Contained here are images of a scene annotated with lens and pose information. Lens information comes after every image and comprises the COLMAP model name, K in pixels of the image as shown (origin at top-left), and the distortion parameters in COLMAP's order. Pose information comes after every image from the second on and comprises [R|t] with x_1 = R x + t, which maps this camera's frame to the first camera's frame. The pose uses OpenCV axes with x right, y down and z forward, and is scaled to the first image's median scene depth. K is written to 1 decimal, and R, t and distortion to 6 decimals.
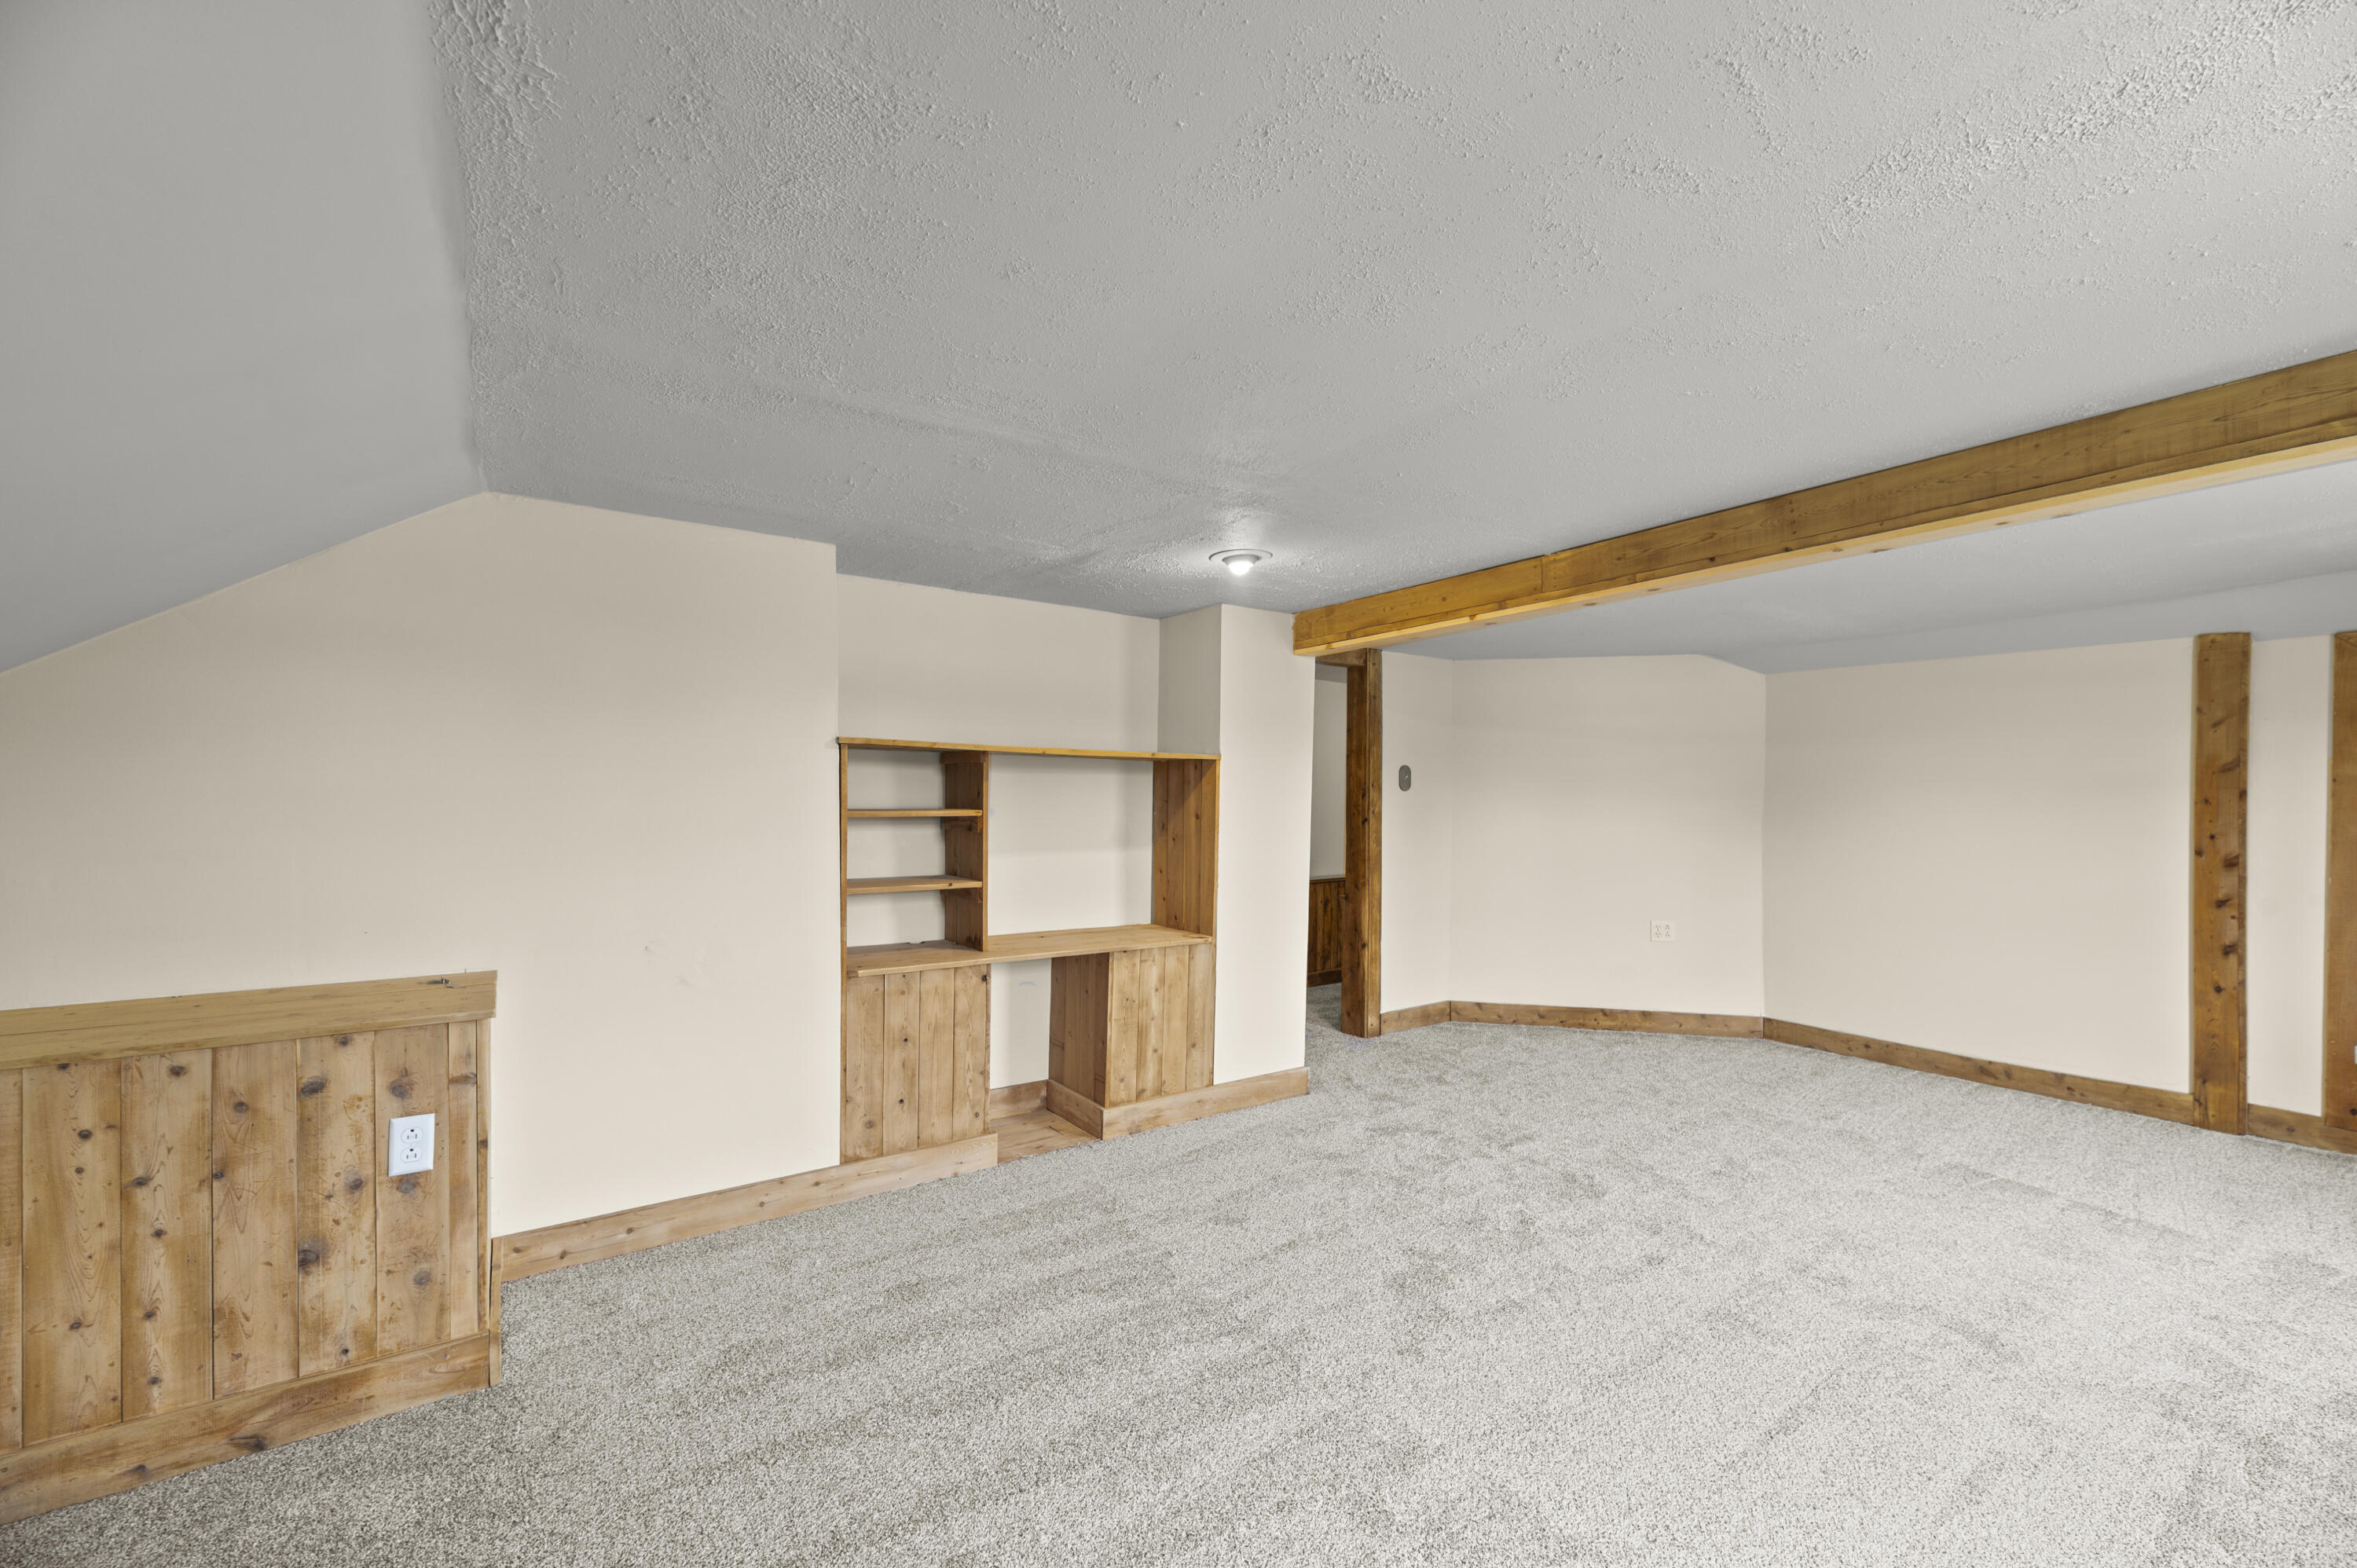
lens RADIAL K [[963.5, 0, 1172.7], [0, 963.5, 799.7], [0, 0, 1]] dist [0.000546, 0.000625]
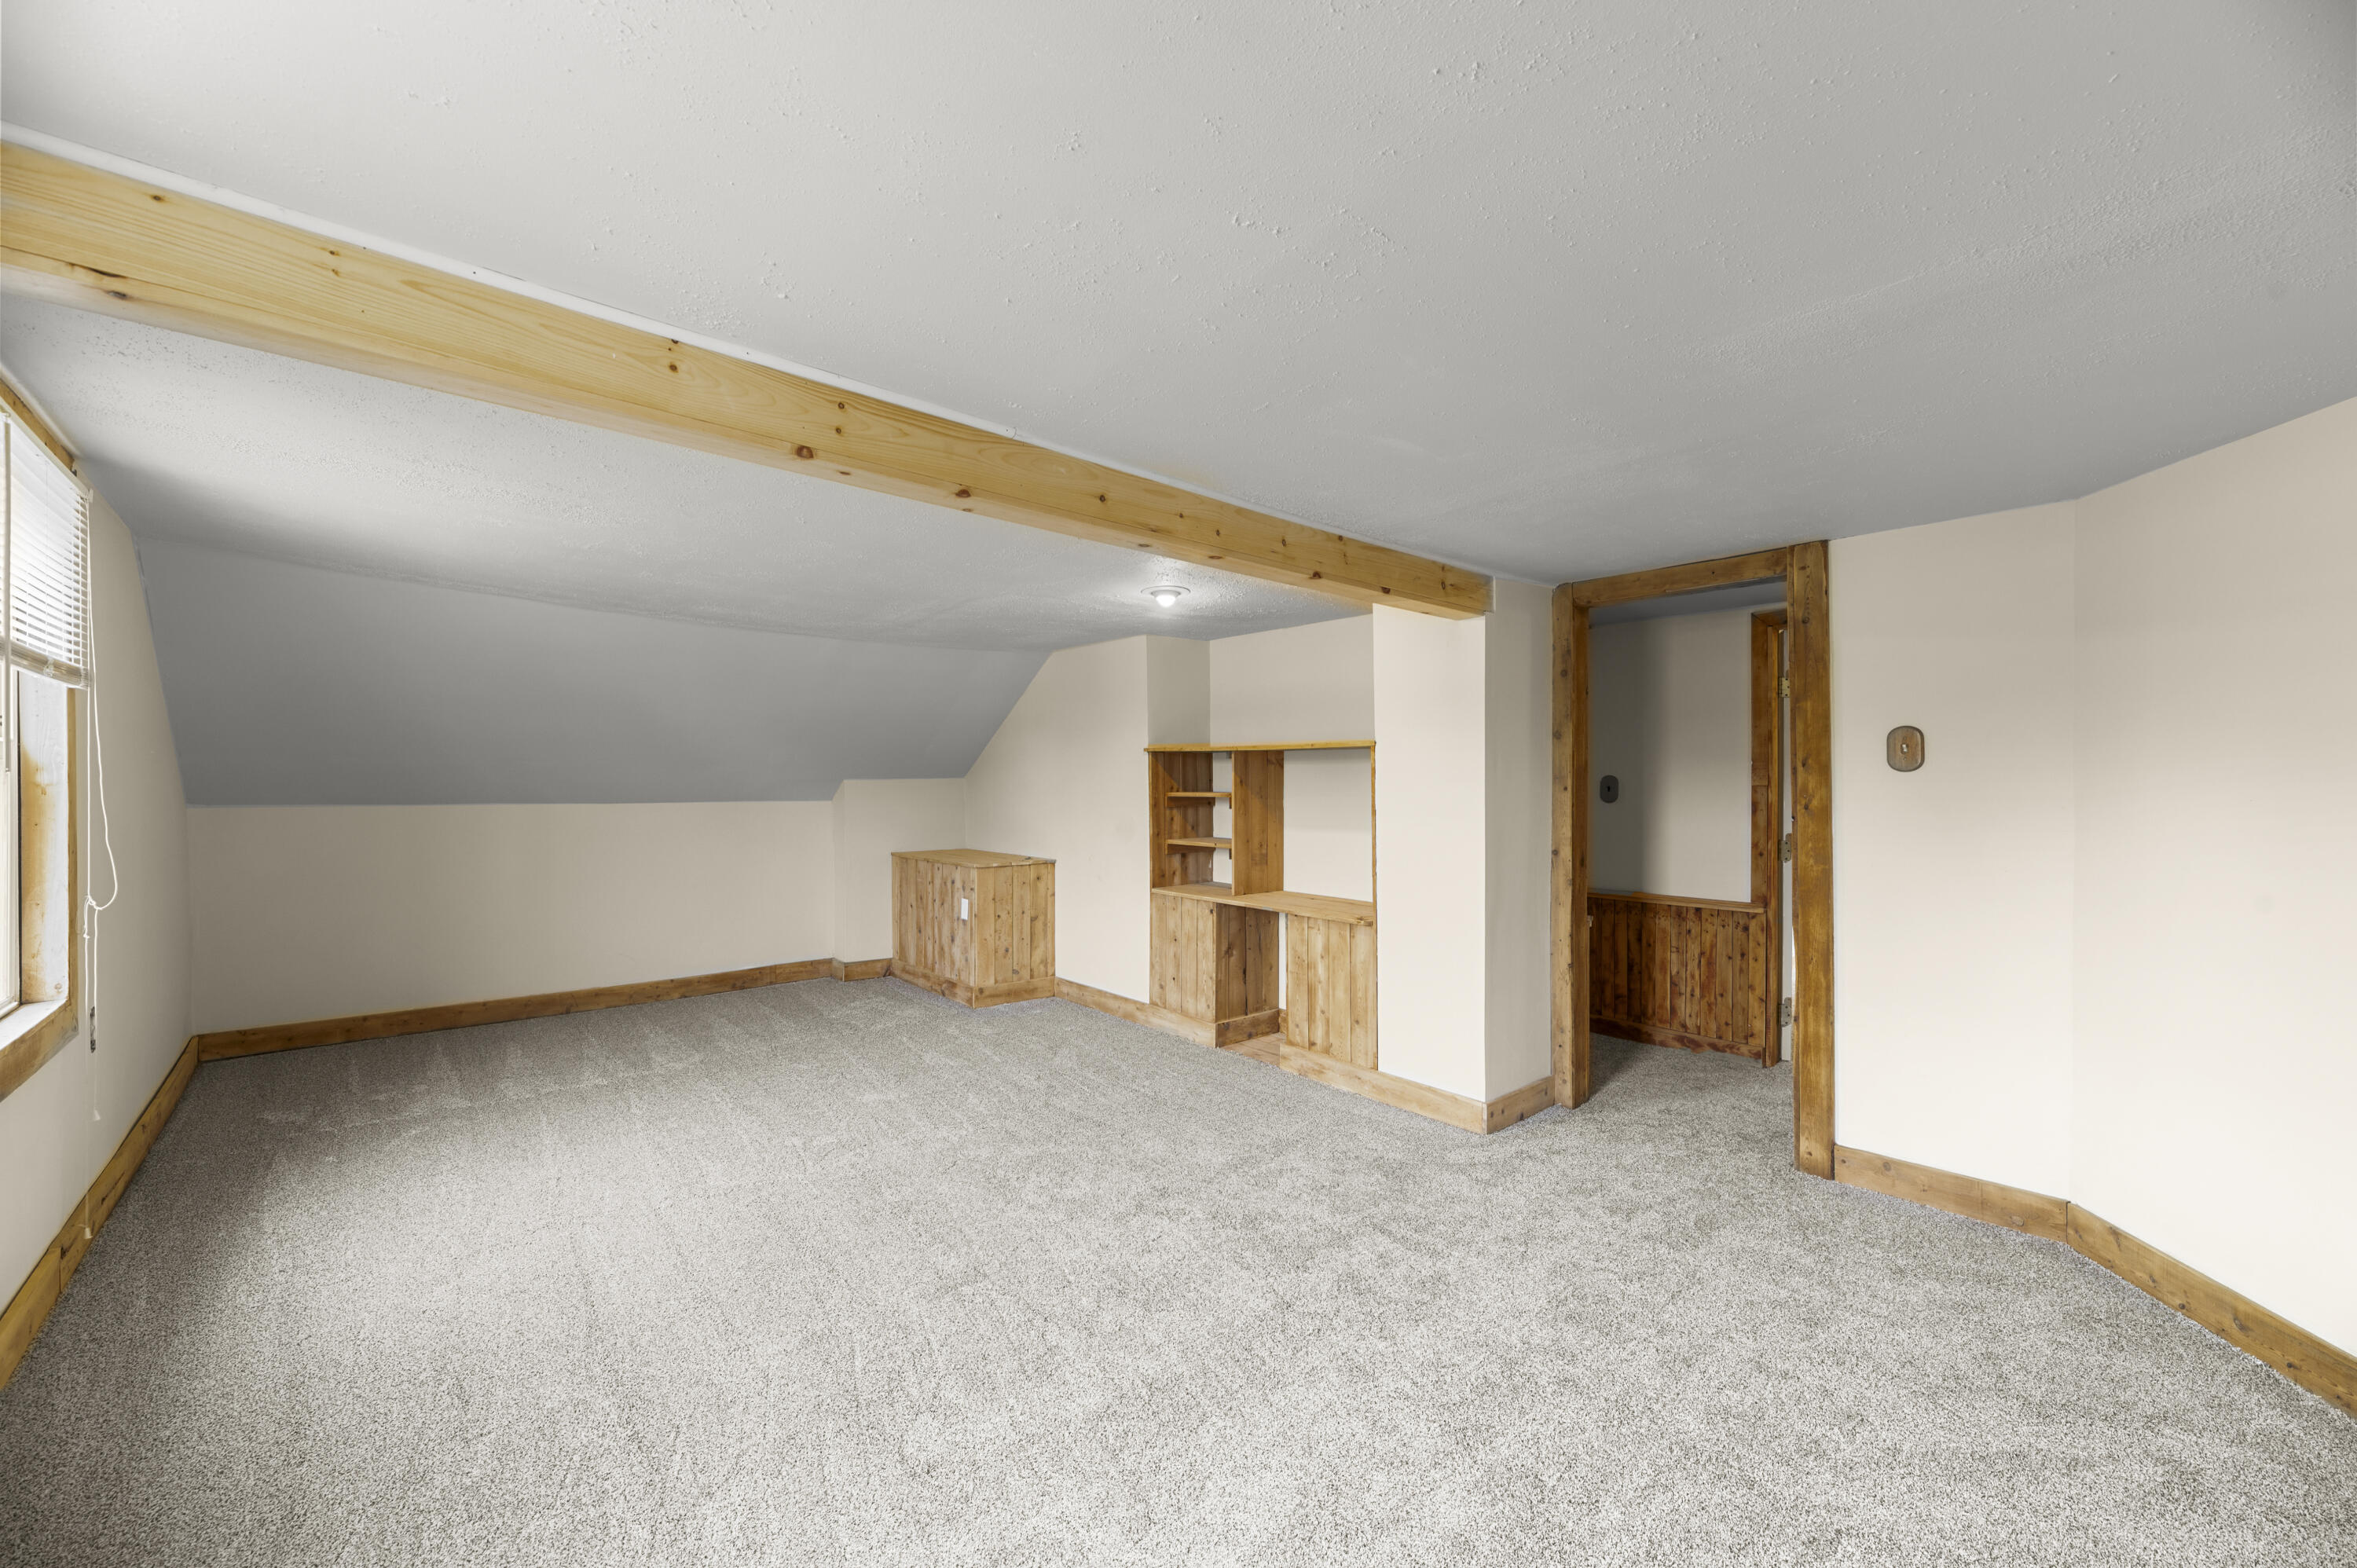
lens RADIAL K [[963.5, 0, 1177.6], [0, 963.5, 784.7], [0, 0, 1]] dist [0.000546, 0.000625]
pose [[0.072025, -0.005977, -0.997385, 1.076161], [-0.007289, 0.999952, -0.006519, 0.007790], [0.997376, 0.007739, 0.071978, 0.752594]]
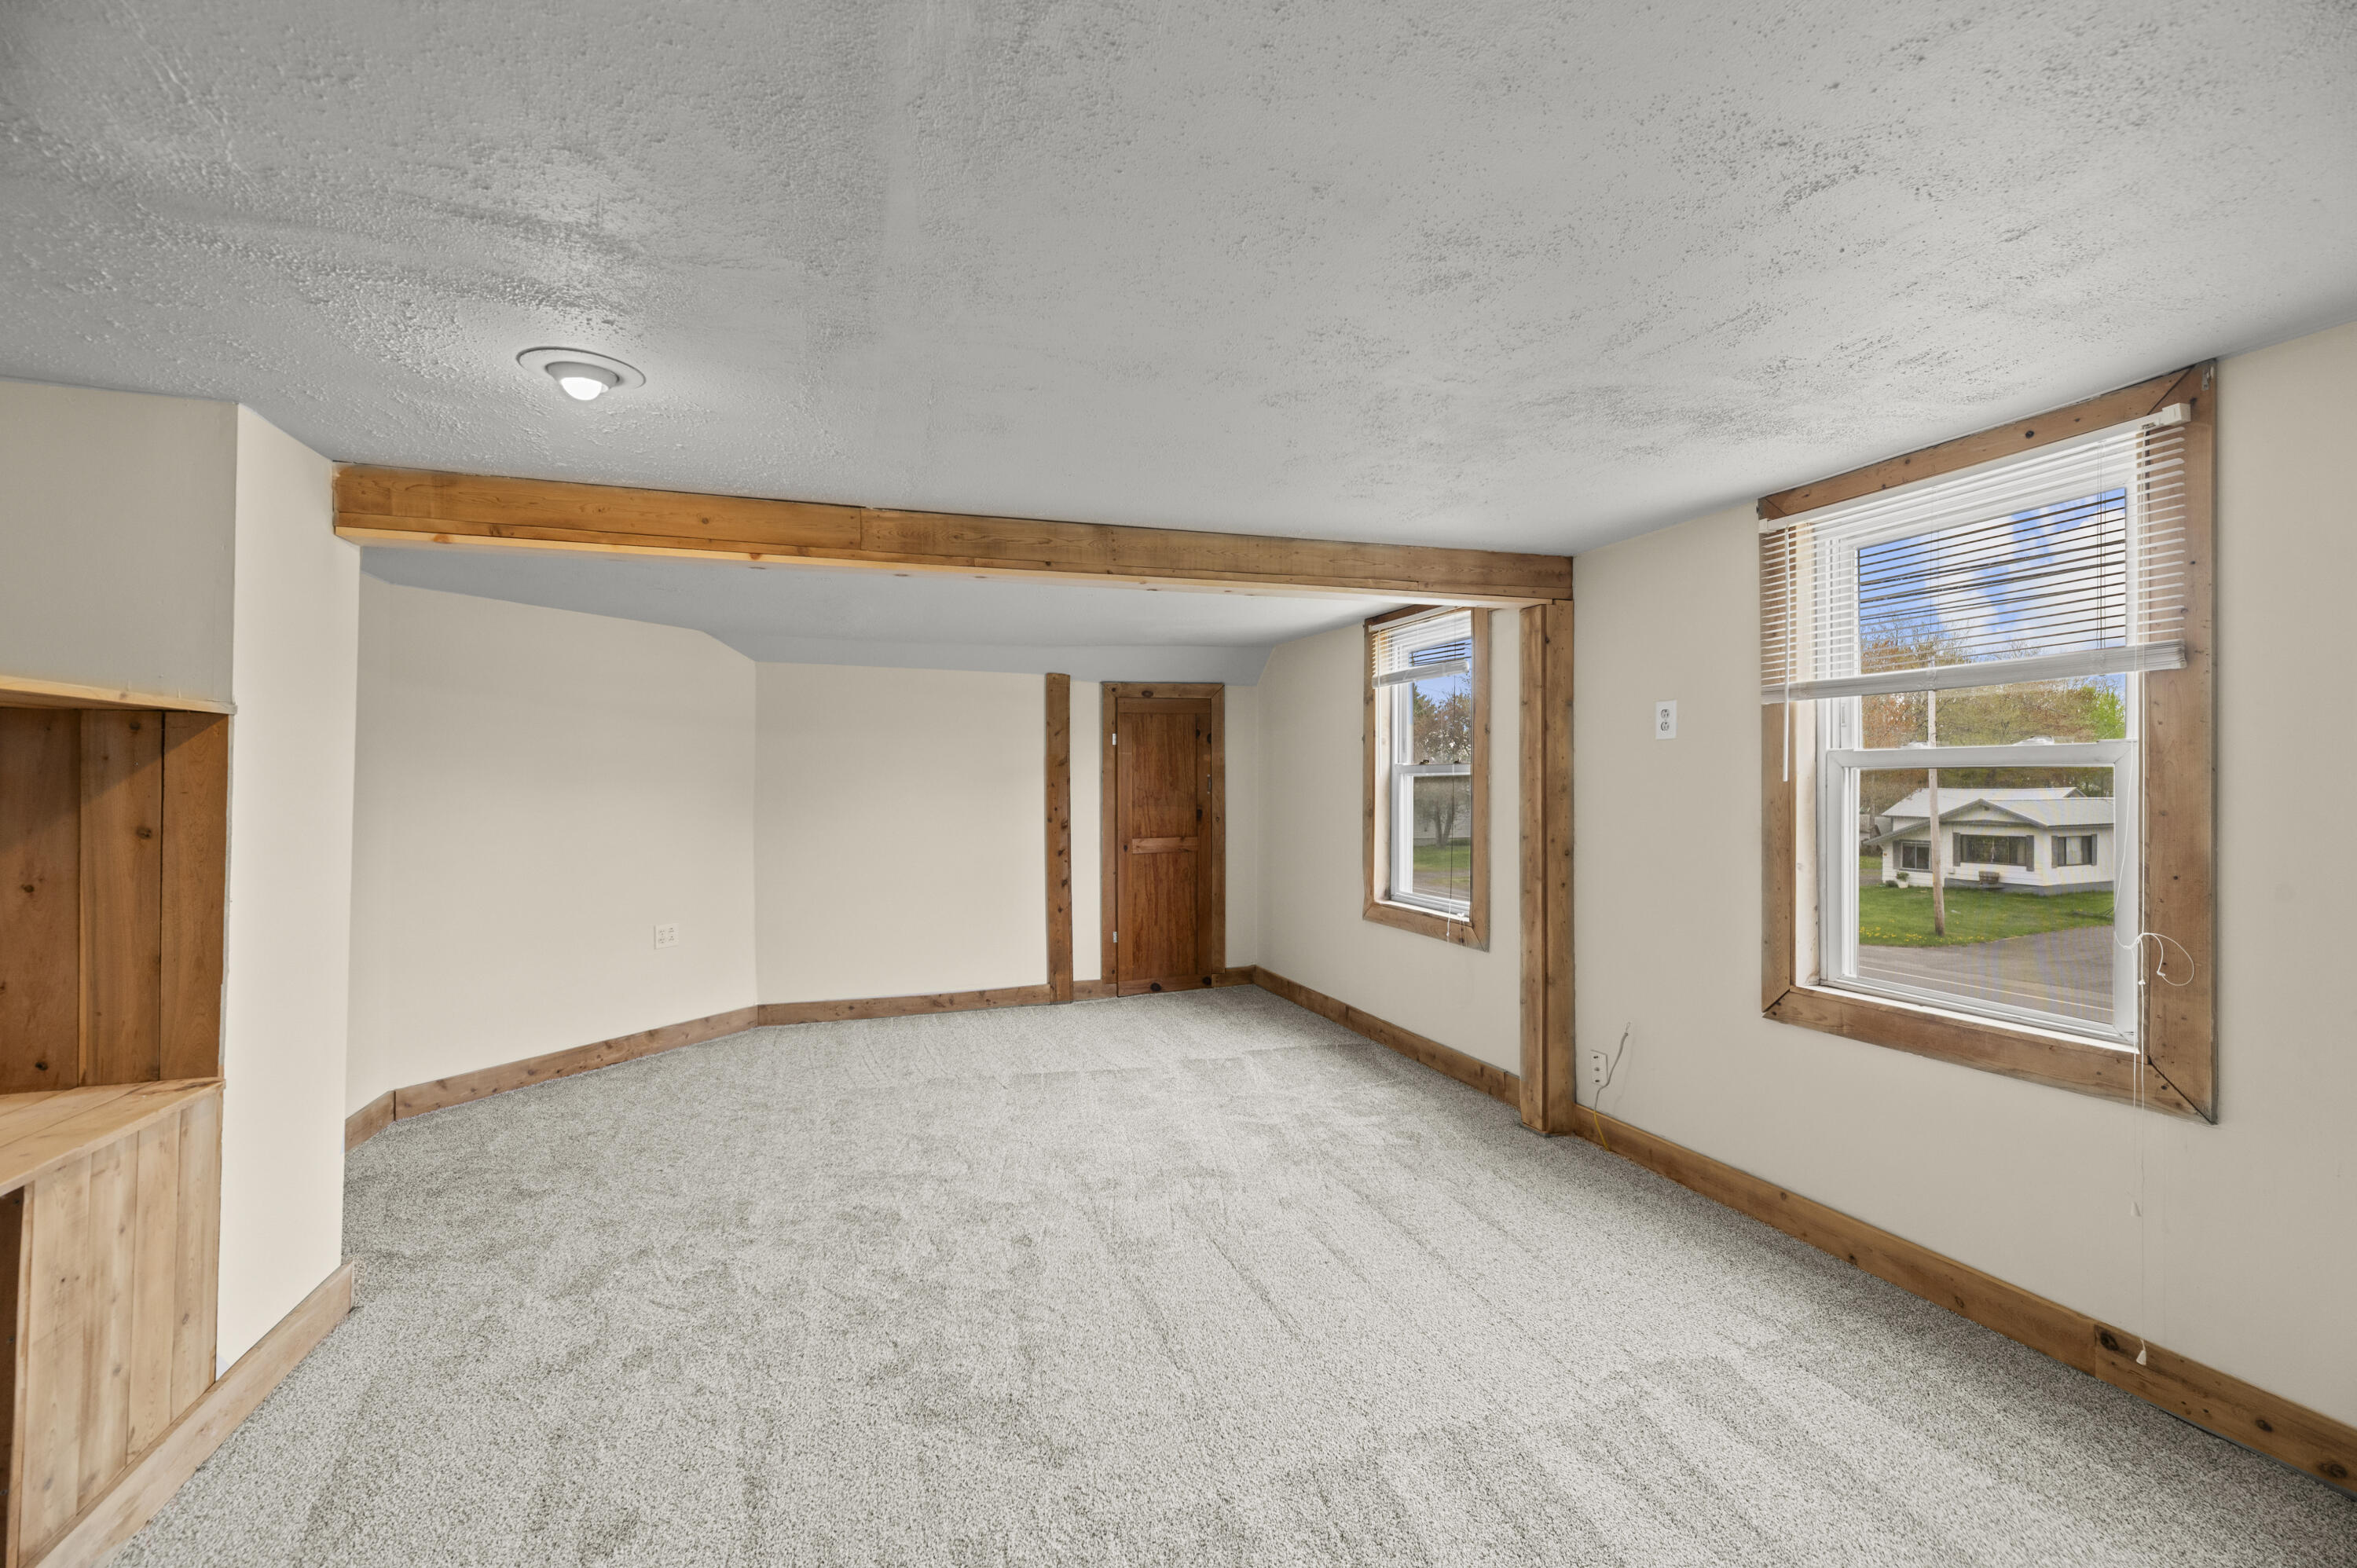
lens RADIAL K [[963.5, 0, 1214.8], [0, 963.5, 780.7], [0, 0, 1]] dist [0.000546, 0.000625]
pose [[0.247624, -0.002419, 0.968853, -0.319762], [0.007395, 0.999972, 0.000607, -0.004439], [-0.968828, 0.007014, 0.247635, 0.405945]]
